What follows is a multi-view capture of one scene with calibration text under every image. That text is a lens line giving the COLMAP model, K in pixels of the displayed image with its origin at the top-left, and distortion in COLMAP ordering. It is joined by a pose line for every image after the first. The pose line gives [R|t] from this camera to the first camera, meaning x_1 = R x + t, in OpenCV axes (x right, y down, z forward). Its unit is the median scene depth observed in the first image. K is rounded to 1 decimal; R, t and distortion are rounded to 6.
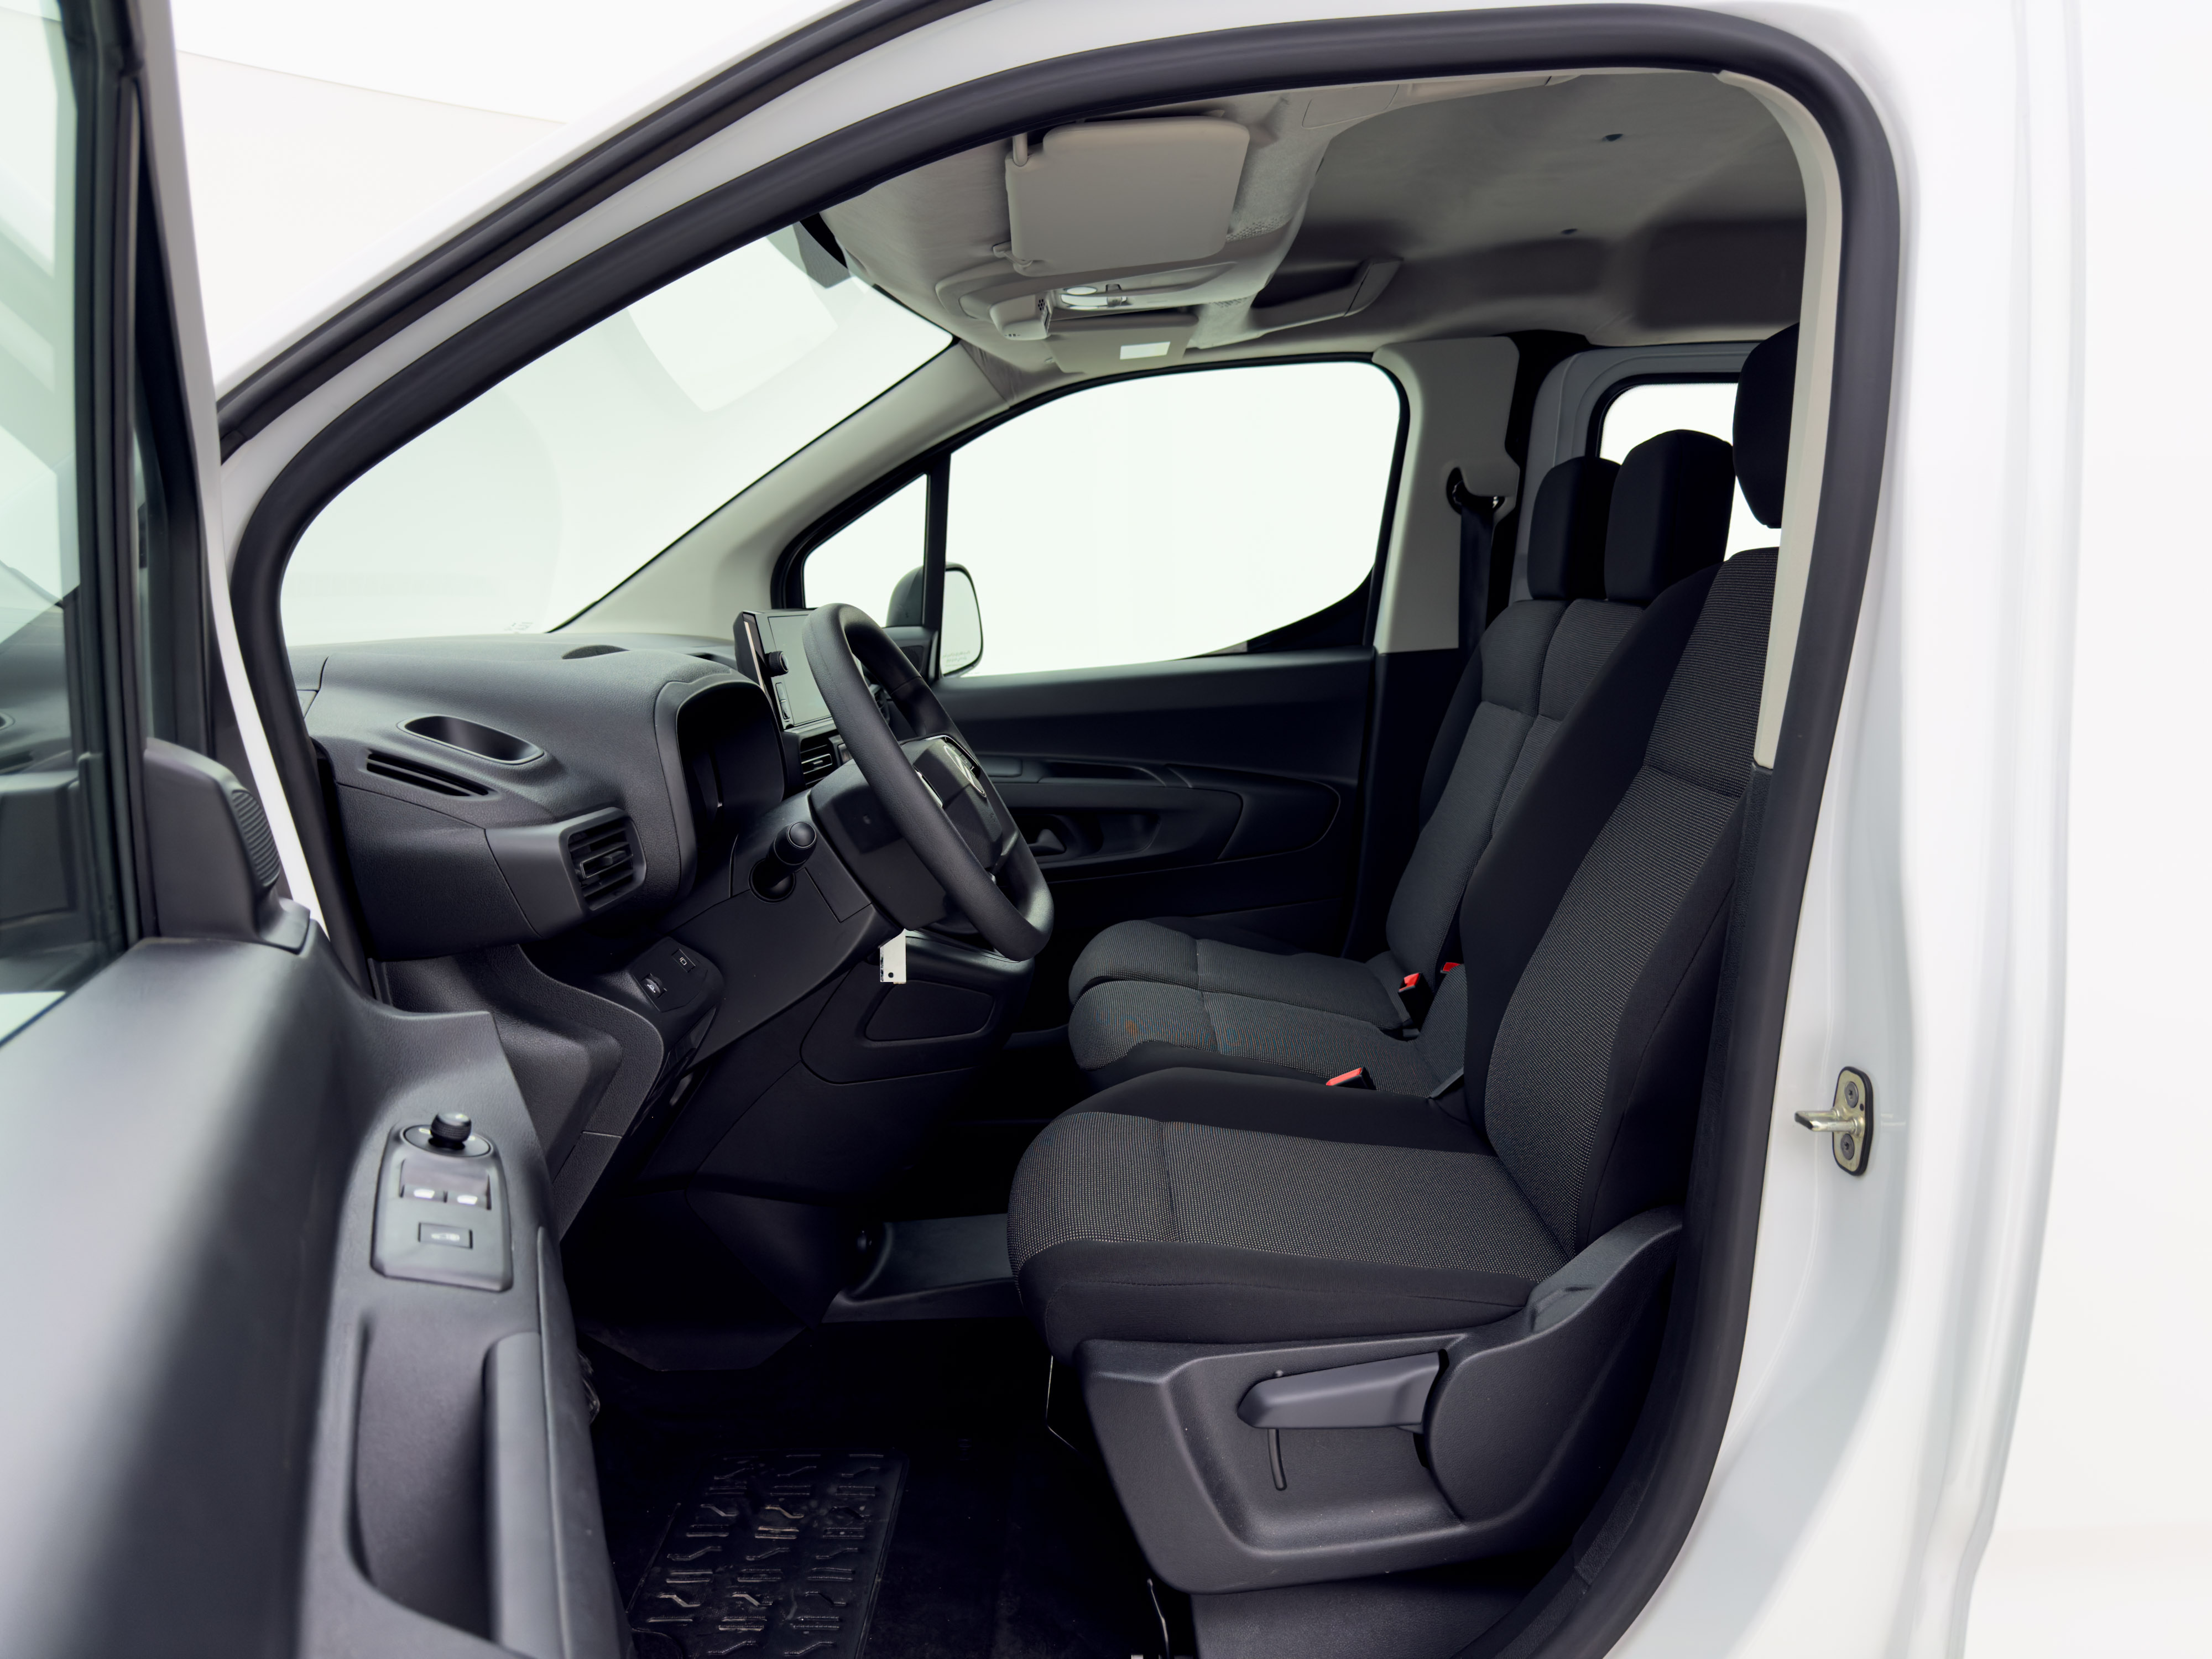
lens RADIAL K [[1550.8, 0, 1104.3], [0, 1550.8, 780.6], [0, 0, 1]] dist [-0.044535, -0.002390]
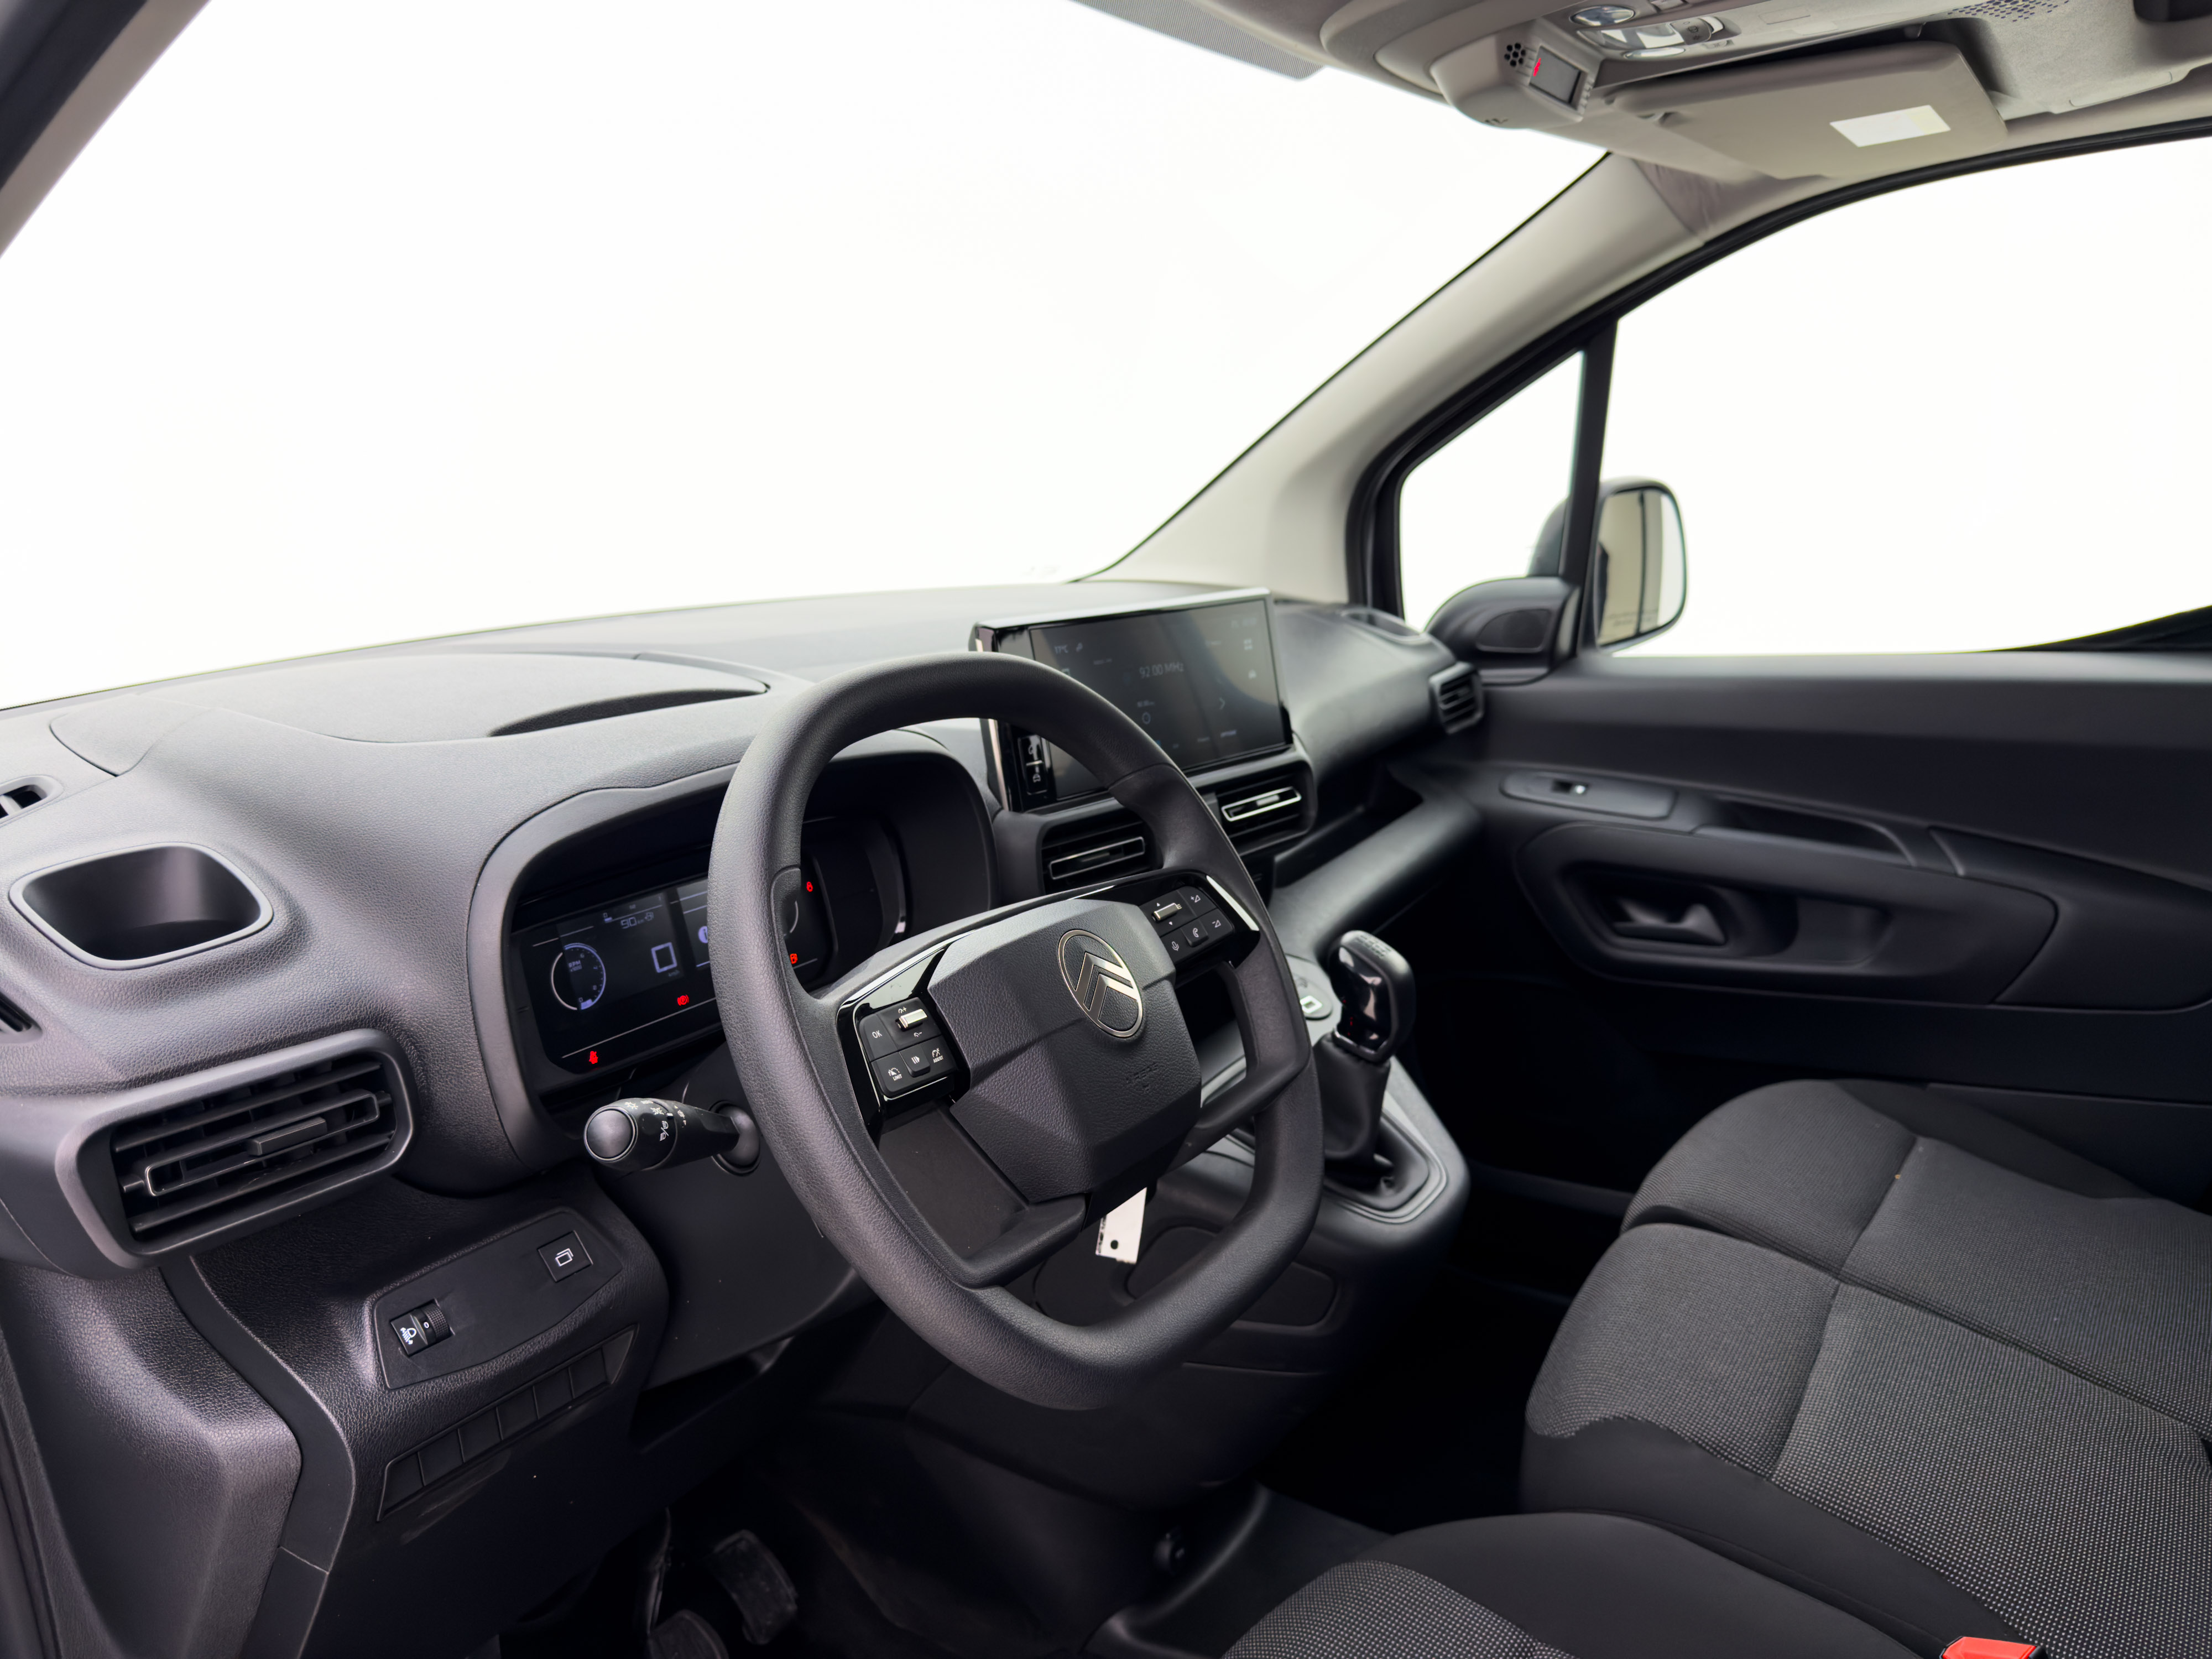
lens RADIAL K [[1550.8, 0, 1104.3], [0, 1550.8, 780.6], [0, 0, 1]] dist [-0.044535, -0.002390]
pose [[0.821701, 0.124293, -0.556200, 0.111057], [-0.070176, 0.990568, 0.117687, -0.080610], [0.565582, -0.057672, 0.822673, 0.333898]]
